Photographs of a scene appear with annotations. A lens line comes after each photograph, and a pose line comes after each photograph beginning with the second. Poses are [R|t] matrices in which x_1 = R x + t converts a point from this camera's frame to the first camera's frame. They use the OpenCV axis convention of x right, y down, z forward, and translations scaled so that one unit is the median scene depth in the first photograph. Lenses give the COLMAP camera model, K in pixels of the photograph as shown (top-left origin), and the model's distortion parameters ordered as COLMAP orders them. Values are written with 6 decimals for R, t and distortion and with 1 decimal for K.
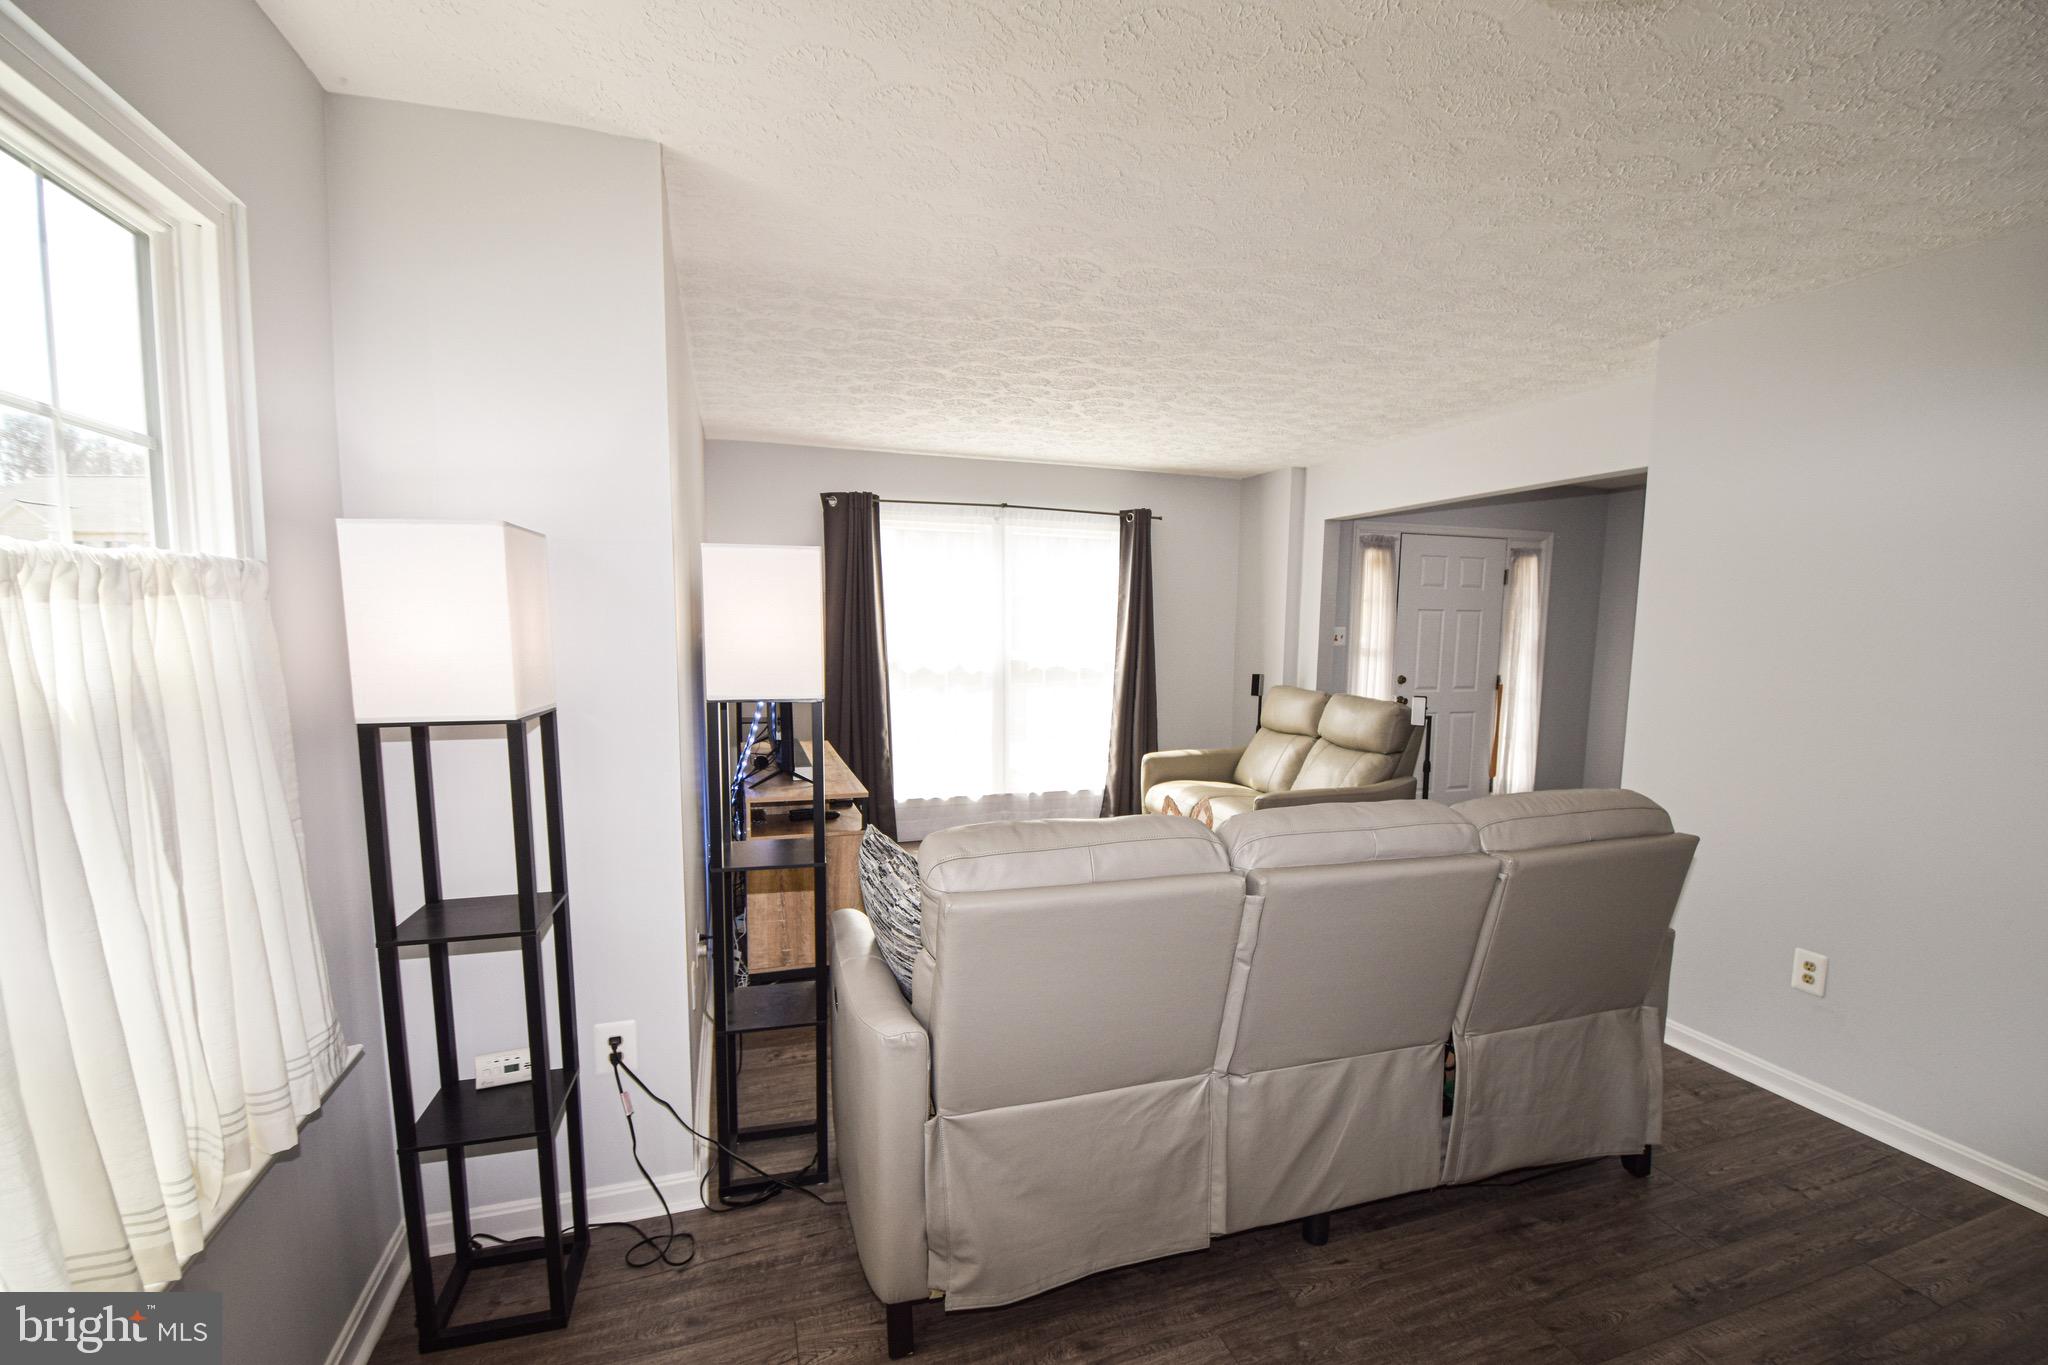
lens RADIAL K [[901.8, 0, 1057.0], [0, 901.8, 719.3], [0, 0, 1]] dist [0.011800, -0.021293]
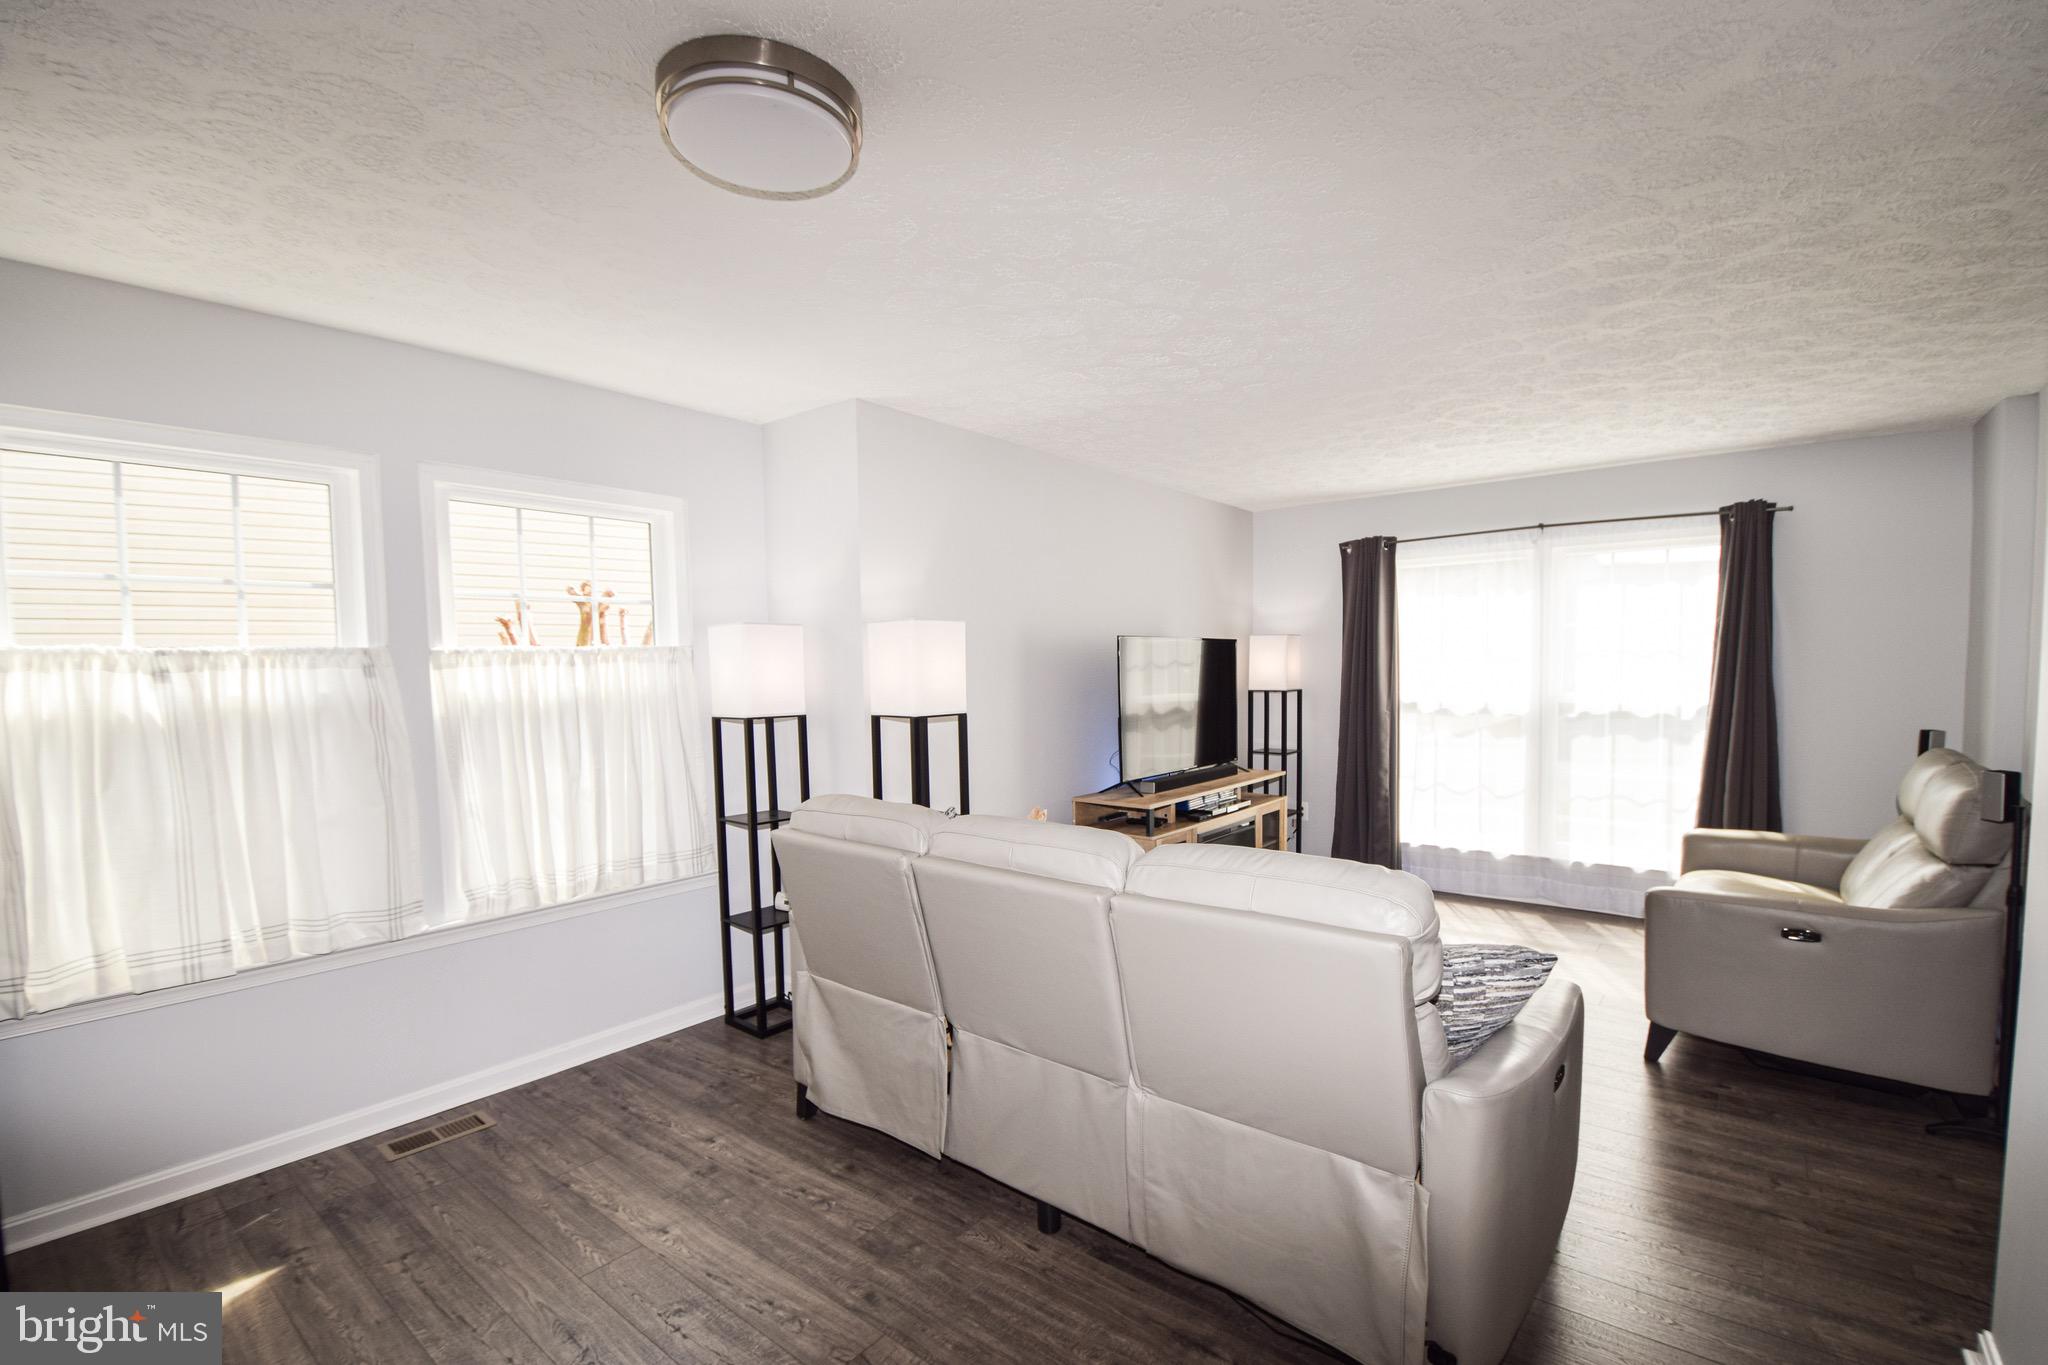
lens RADIAL K [[901.8, 0, 1057.0], [0, 901.8, 719.3], [0, 0, 1]] dist [0.011800, -0.021293]
pose [[0.538960, 0.028728, -0.841841, 0.448829], [-0.071242, 0.997392, -0.011574, -0.005978], [0.839313, 0.066213, 0.539601, 0.148463]]
